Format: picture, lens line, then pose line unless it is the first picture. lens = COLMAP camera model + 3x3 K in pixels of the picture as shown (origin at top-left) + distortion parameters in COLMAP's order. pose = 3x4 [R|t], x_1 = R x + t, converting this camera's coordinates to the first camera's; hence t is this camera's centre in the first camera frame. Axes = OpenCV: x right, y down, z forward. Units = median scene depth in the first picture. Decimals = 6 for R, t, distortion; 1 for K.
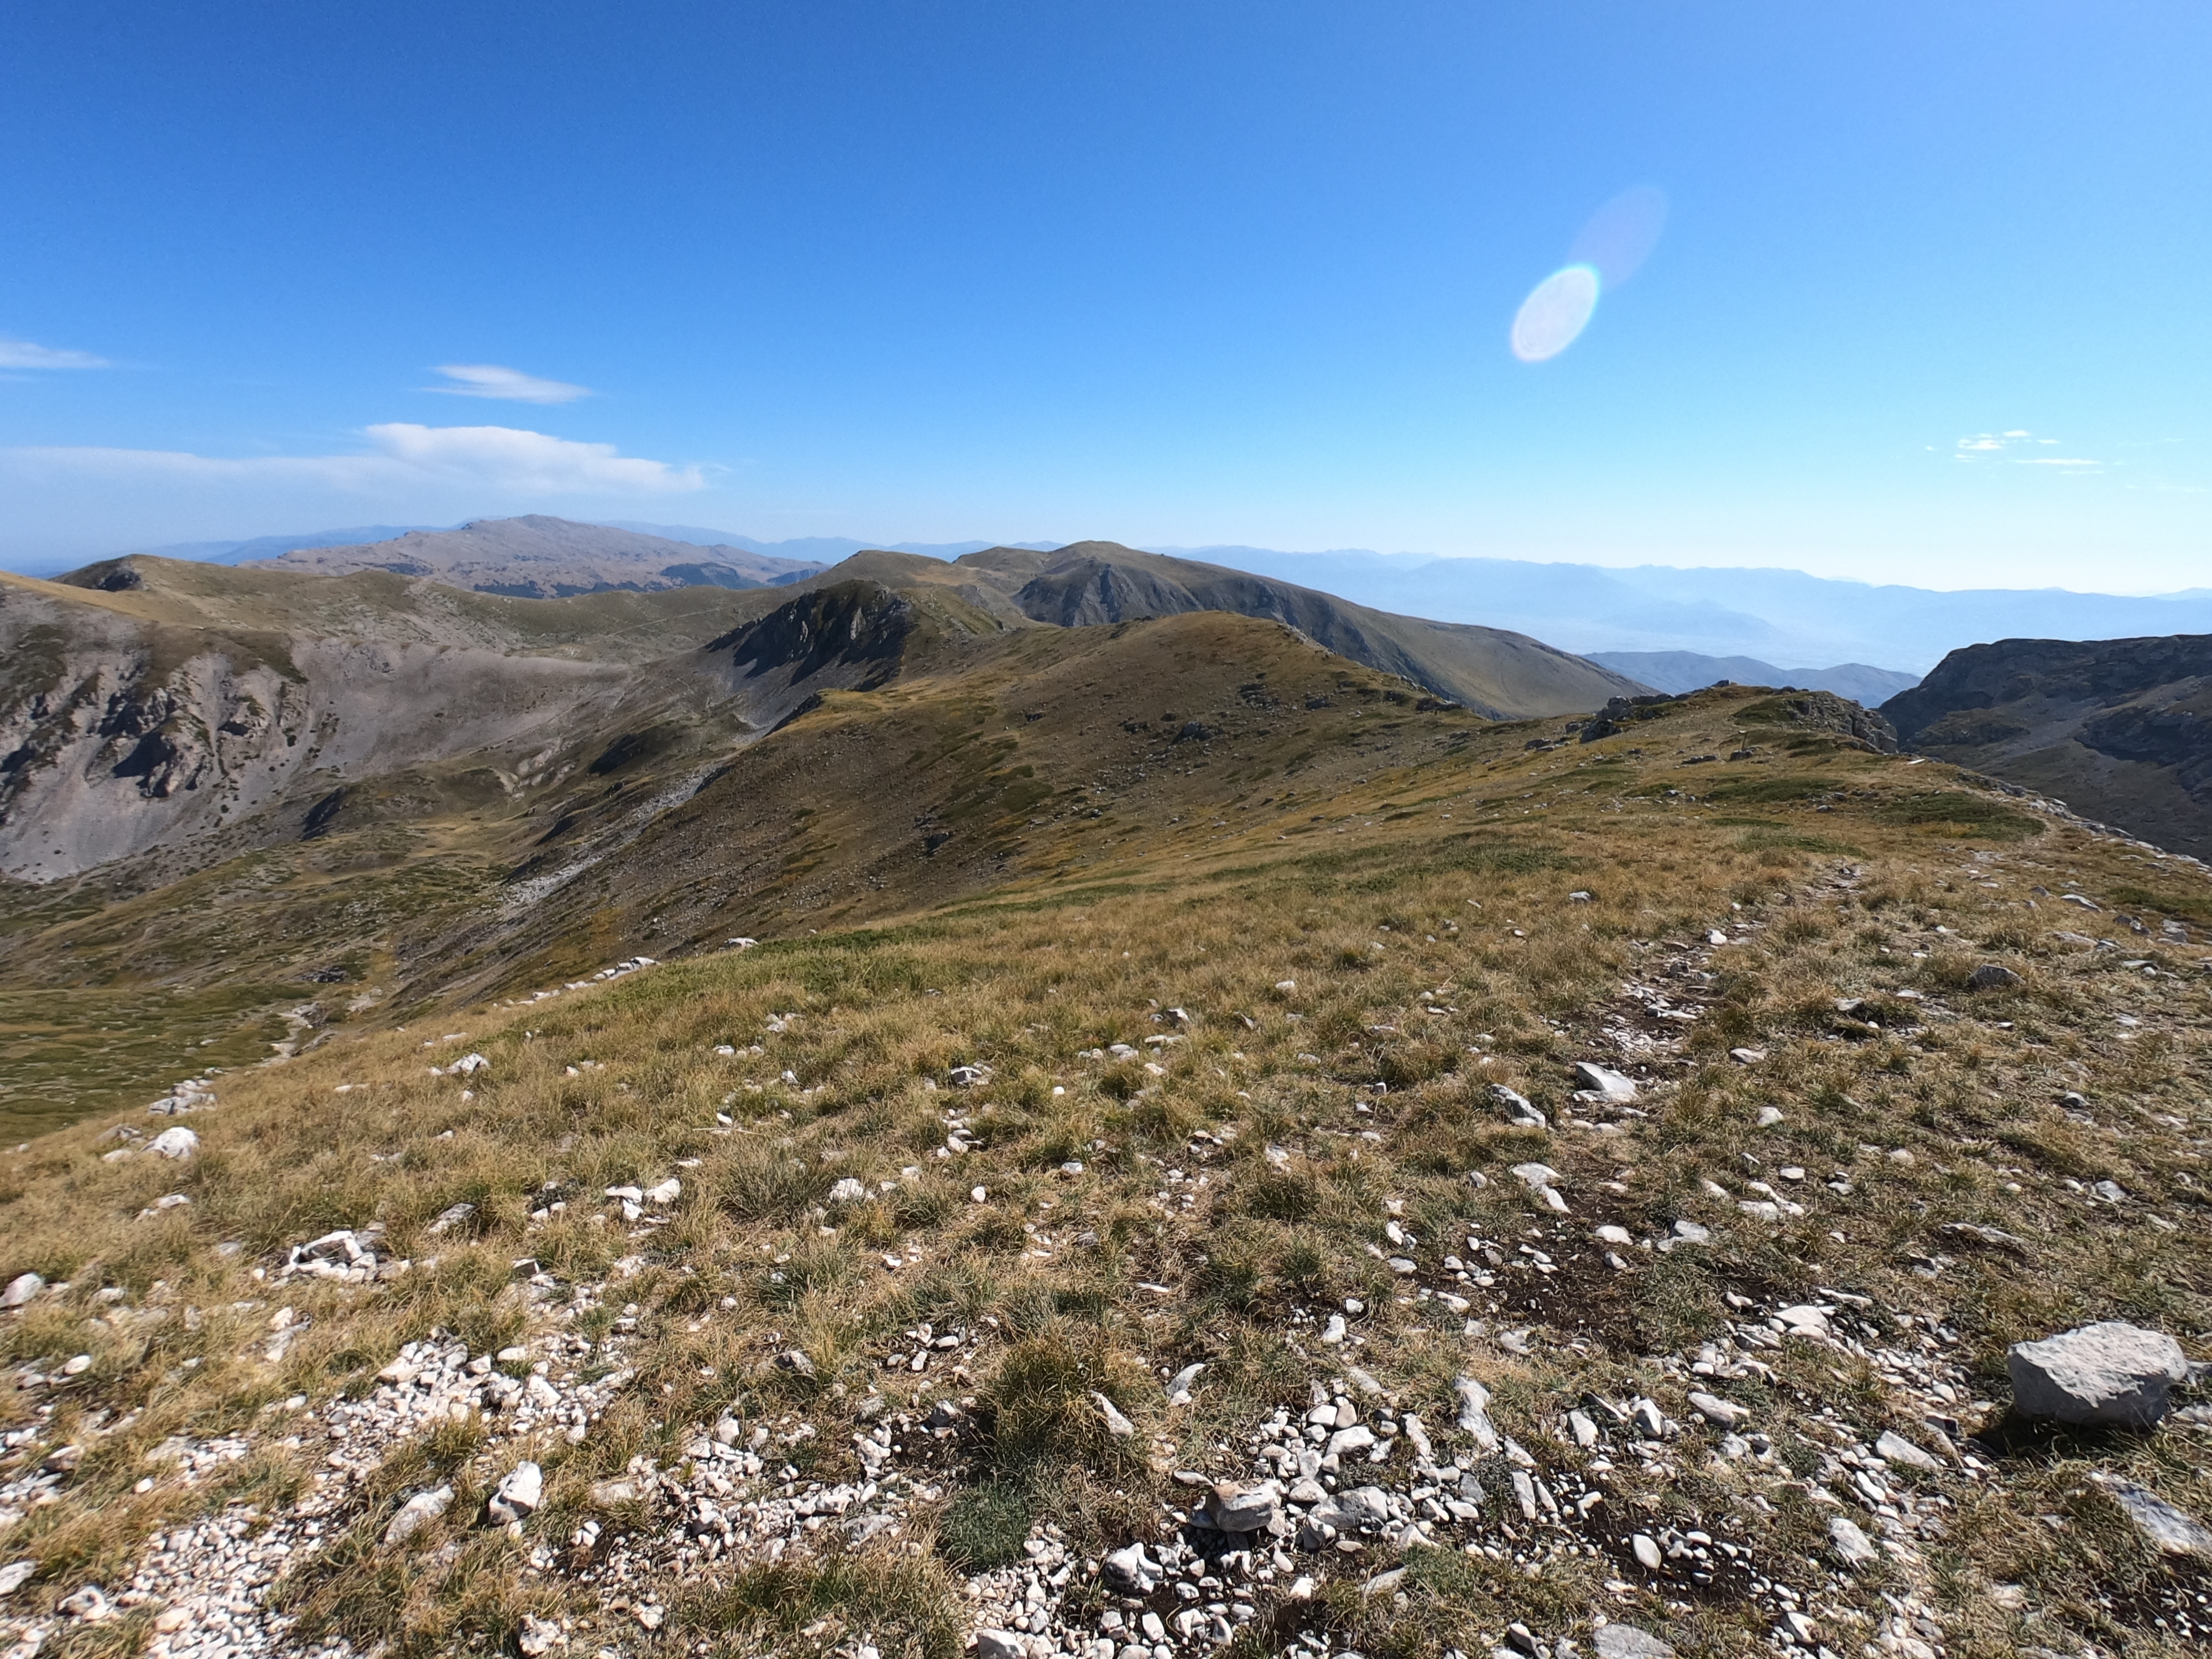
lens RADIAL K [[1102.0, 0, 1103.4], [0, 1102.0, 831.5], [0, 0, 1]] dist [-0.004375, 0.001325]
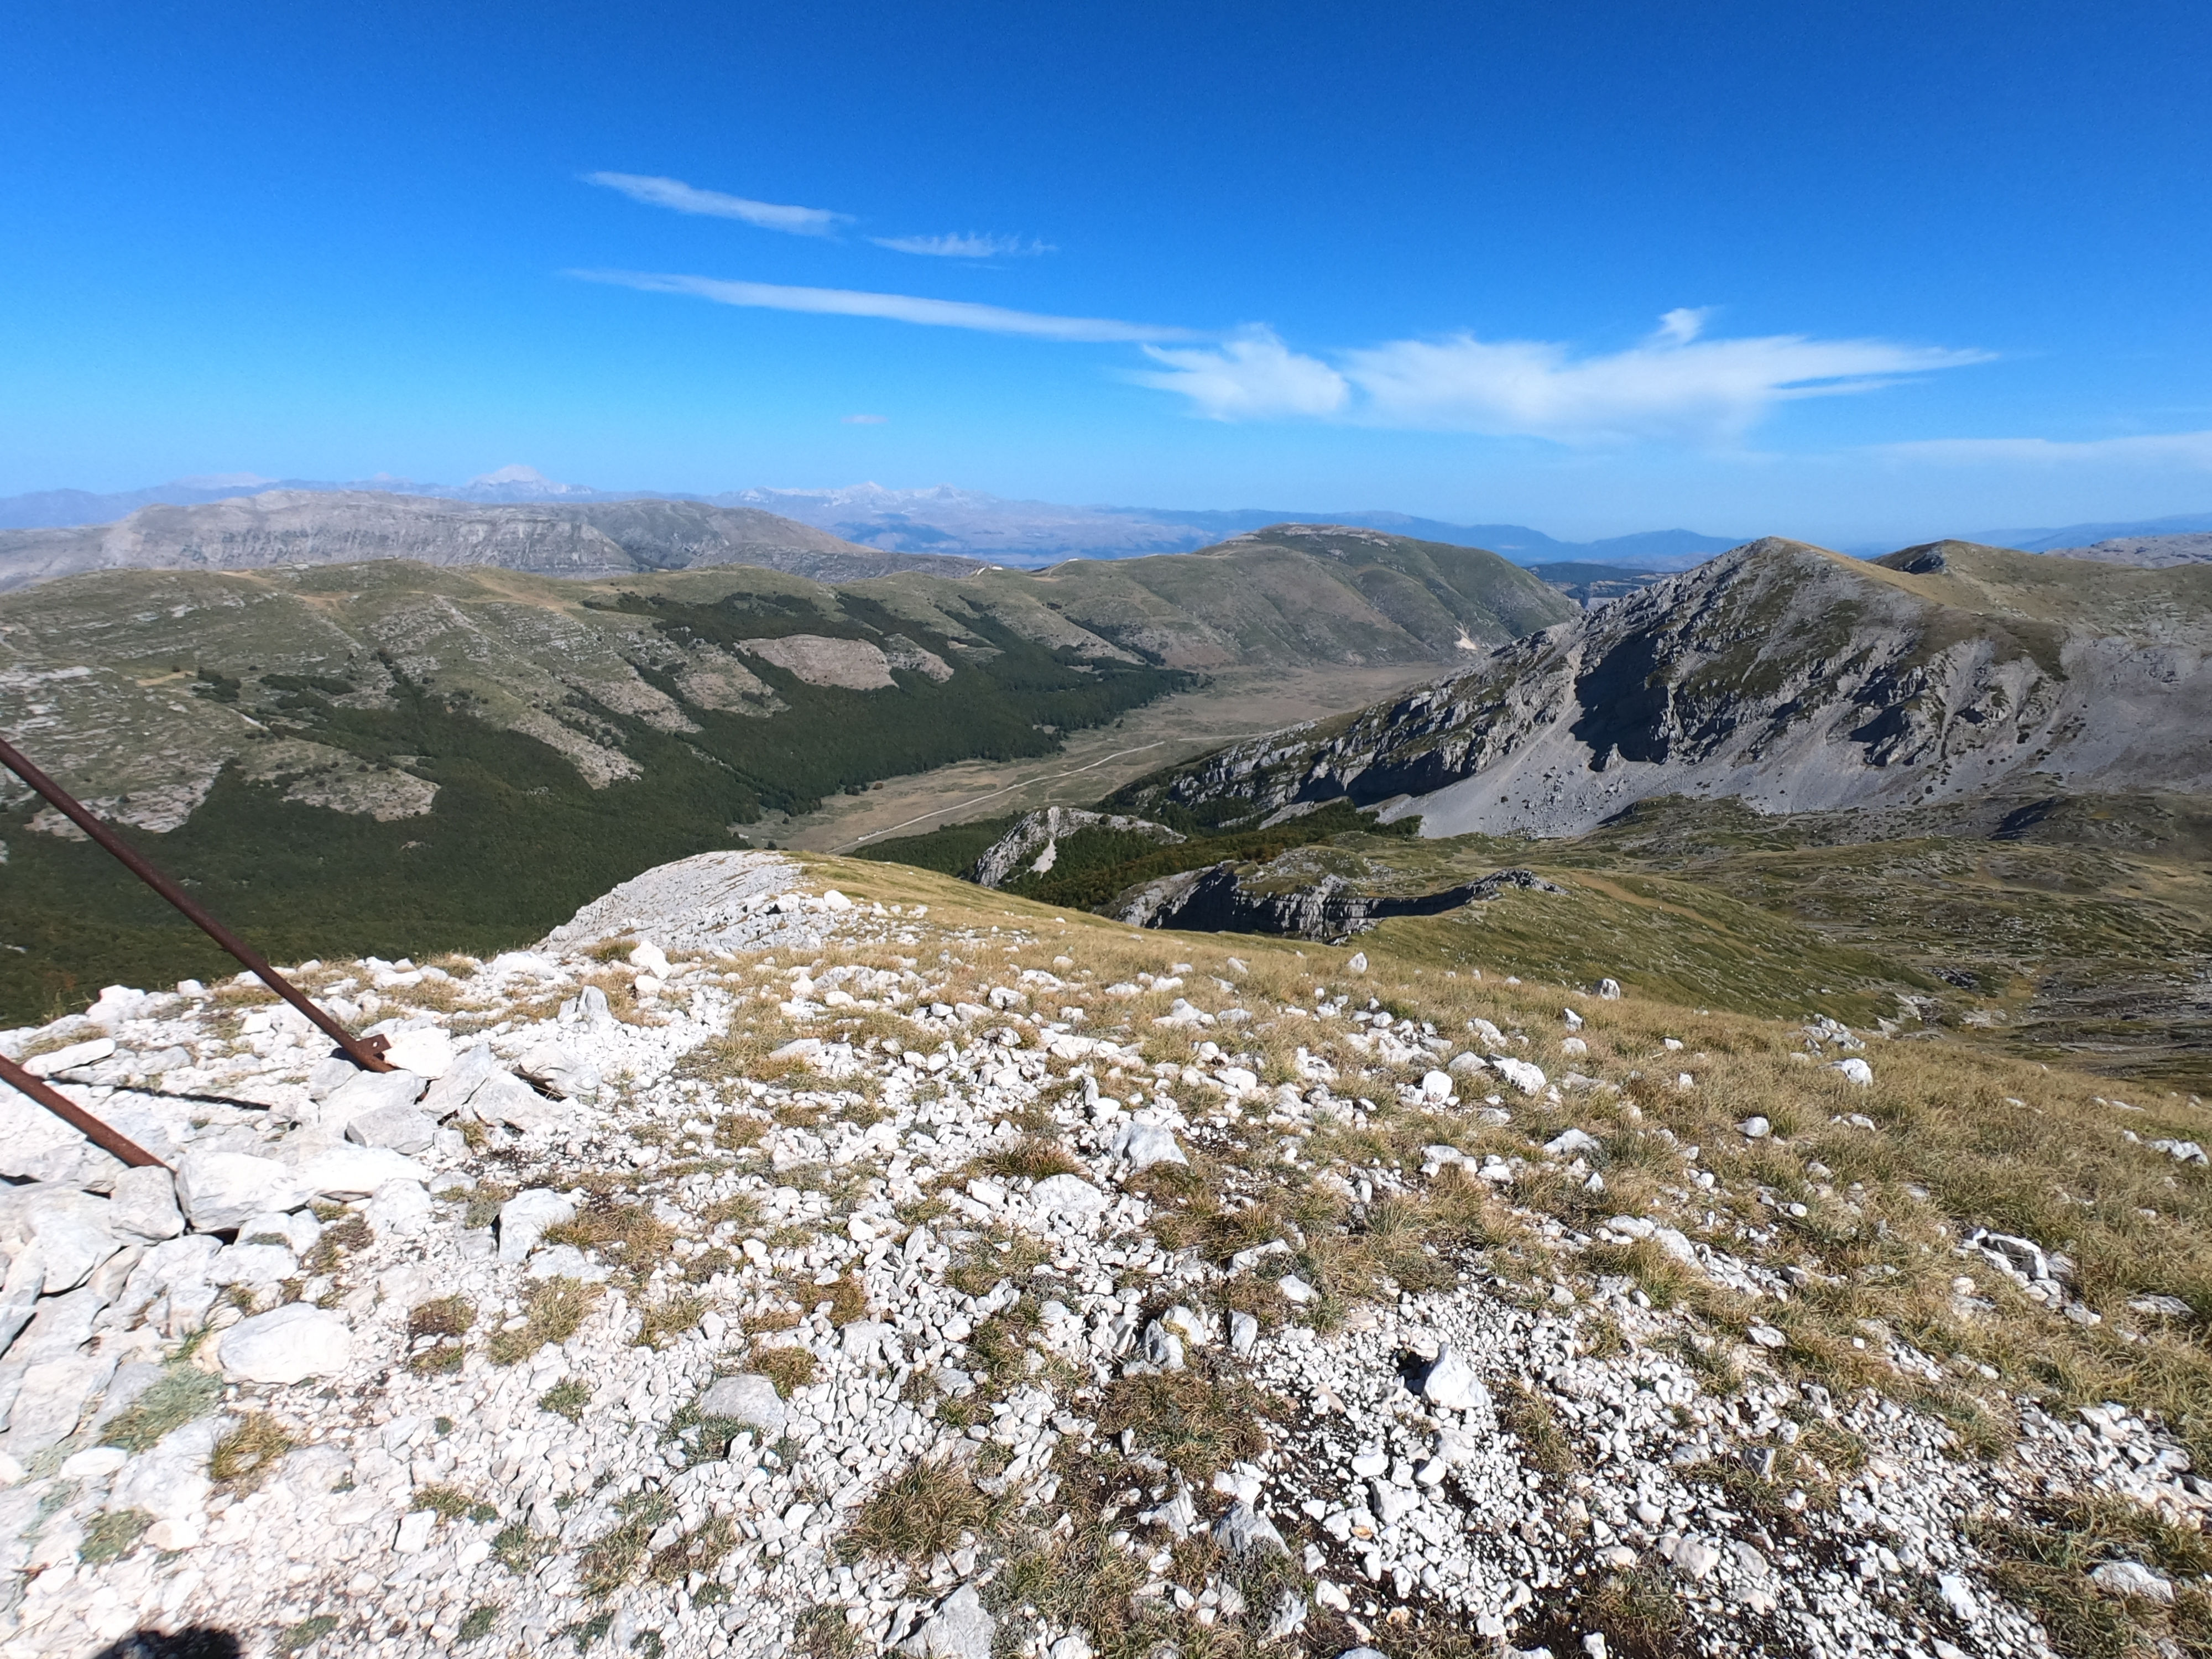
lens RADIAL K [[1102.0, 0, 1104.5], [0, 1102.0, 832.6], [0, 0, 1]] dist [-0.004375, 0.001325]
pose [[0.224381, 0.266213, -0.937435, -0.052233], [-0.254654, 0.944556, 0.207282, 0.023583], [0.940640, 0.192212, 0.279733, -0.086061]]
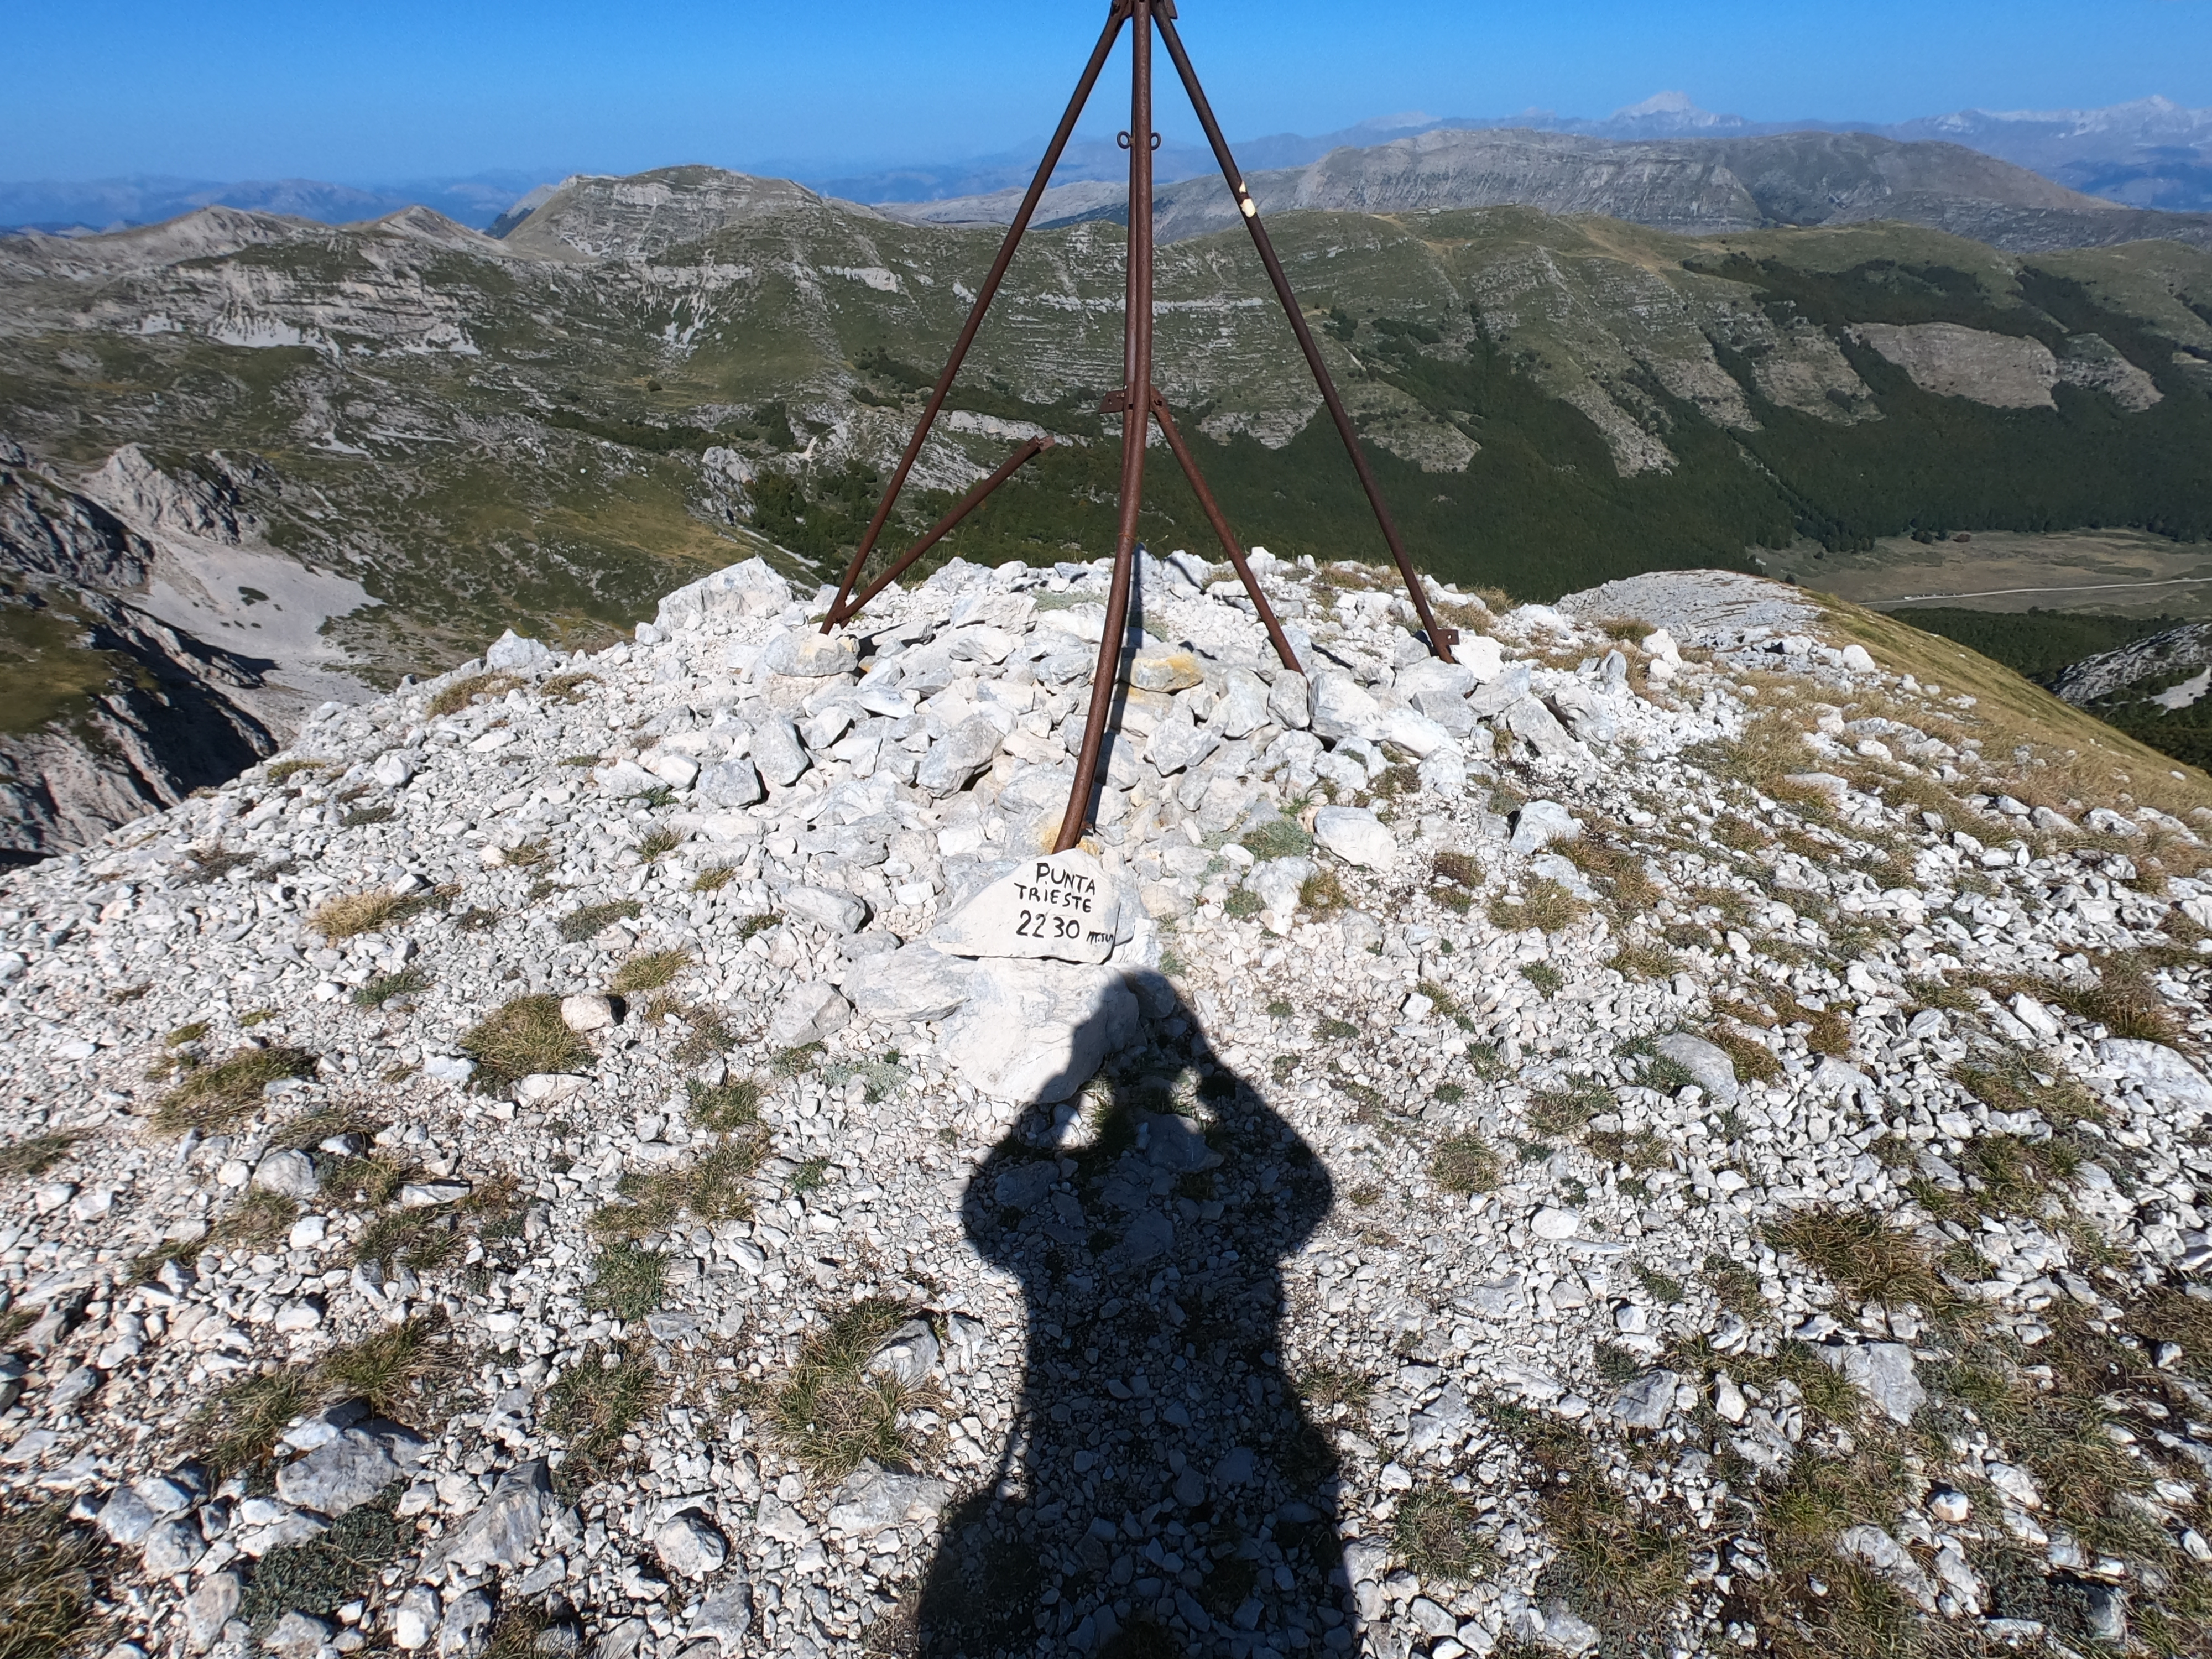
lens RADIAL K [[1102.0, 0, 1106.3], [0, 1102.0, 835.7], [0, 0, 1]] dist [-0.004375, 0.001325]
pose [[-0.600303, 0.419828, -0.680721, -0.027285], [-0.202014, 0.743948, 0.636971, 0.059843], [0.773839, 0.519891, -0.361782, -0.125720]]
